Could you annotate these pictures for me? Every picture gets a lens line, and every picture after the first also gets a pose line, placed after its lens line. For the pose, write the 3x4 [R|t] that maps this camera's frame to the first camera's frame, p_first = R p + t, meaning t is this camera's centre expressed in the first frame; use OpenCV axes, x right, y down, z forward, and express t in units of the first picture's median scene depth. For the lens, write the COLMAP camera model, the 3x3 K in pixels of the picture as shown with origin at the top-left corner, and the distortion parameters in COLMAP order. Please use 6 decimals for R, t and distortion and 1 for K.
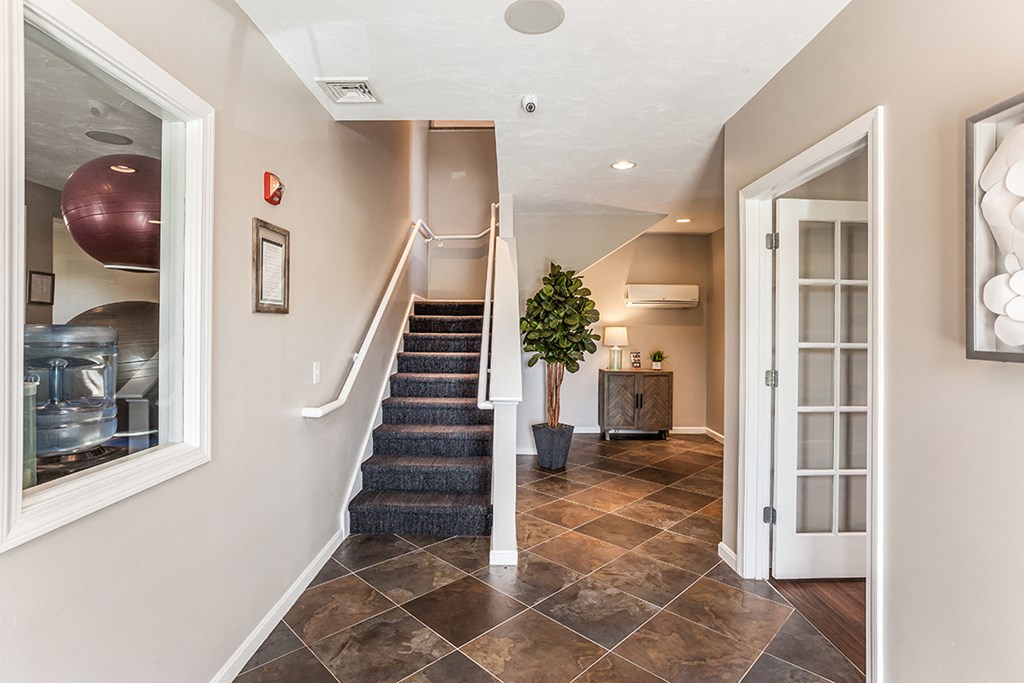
lens RADIAL K [[525.4, 0, 507.4], [0, 525.4, 333.1], [0, 0, 1]] dist [-0.020850, 0.000661]
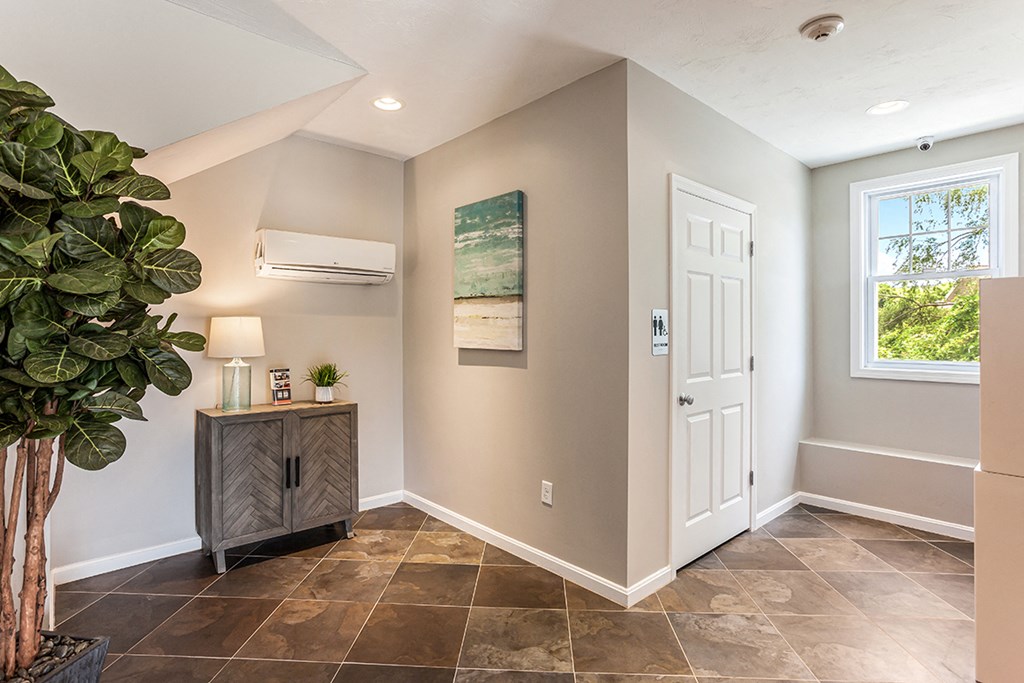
lens RADIAL K [[525.4, 0, 505.6], [0, 525.4, 330.5], [0, 0, 1]] dist [-0.020850, 0.000661]
pose [[0.751918, -0.008246, 0.659205, 0.086757], [0.011549, 0.999933, -0.000666, 0.003457], [-0.659155, 0.008113, 0.751963, 0.524874]]
